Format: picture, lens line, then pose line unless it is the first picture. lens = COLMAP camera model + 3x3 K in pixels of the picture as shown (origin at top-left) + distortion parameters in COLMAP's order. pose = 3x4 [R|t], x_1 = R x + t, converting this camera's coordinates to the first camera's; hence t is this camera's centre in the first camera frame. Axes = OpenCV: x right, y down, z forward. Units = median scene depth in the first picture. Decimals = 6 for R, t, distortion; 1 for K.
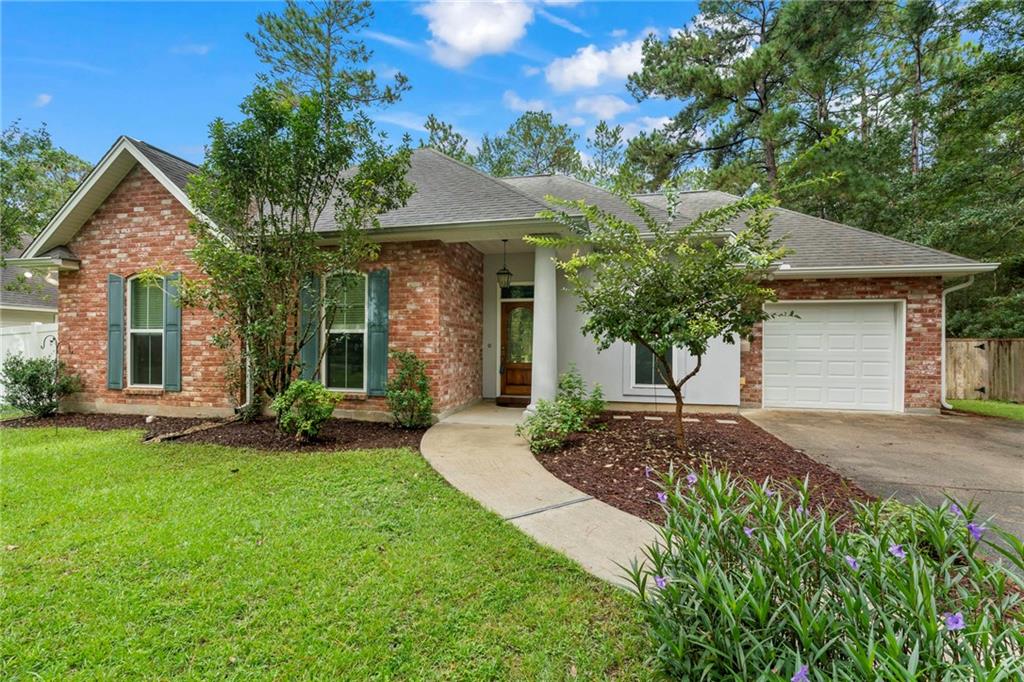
lens RADIAL K [[459.4, 0, 512.0], [0, 459.4, 341.0], [0, 0, 1]] dist [-0.002084, -0.000013]
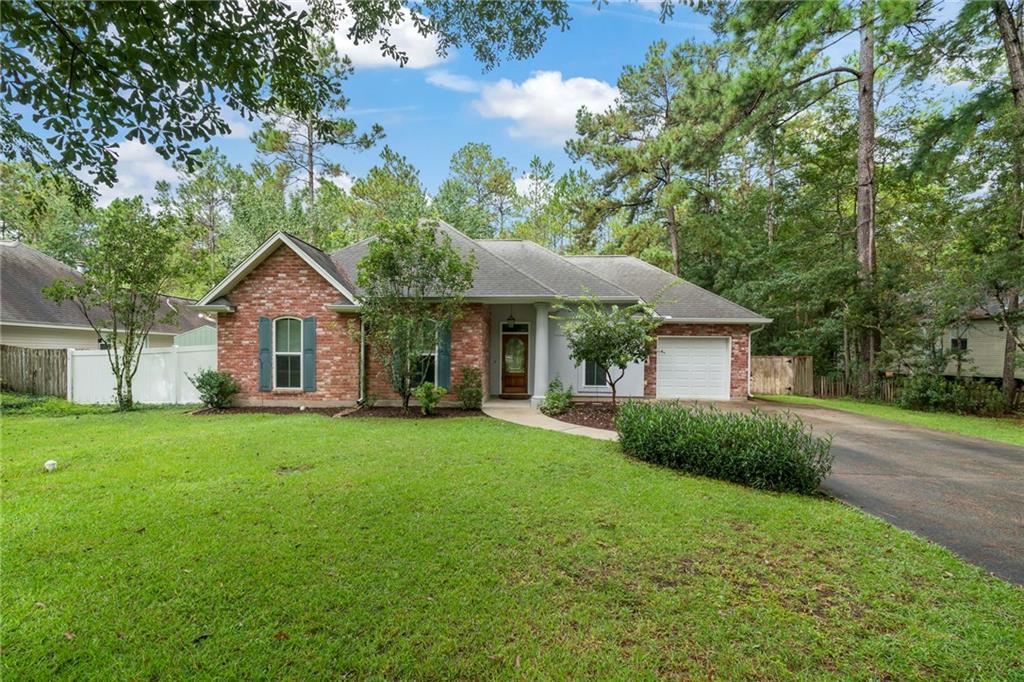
lens RADIAL K [[459.4, 0, 512.0], [0, 459.4, 341.0], [0, 0, 1]] dist [-0.002084, -0.000013]
pose [[0.987069, 0.007684, 0.160110, -0.286221], [-0.004503, 0.999785, -0.020225, -0.034659], [-0.160231, 0.019242, 0.986892, -0.658284]]
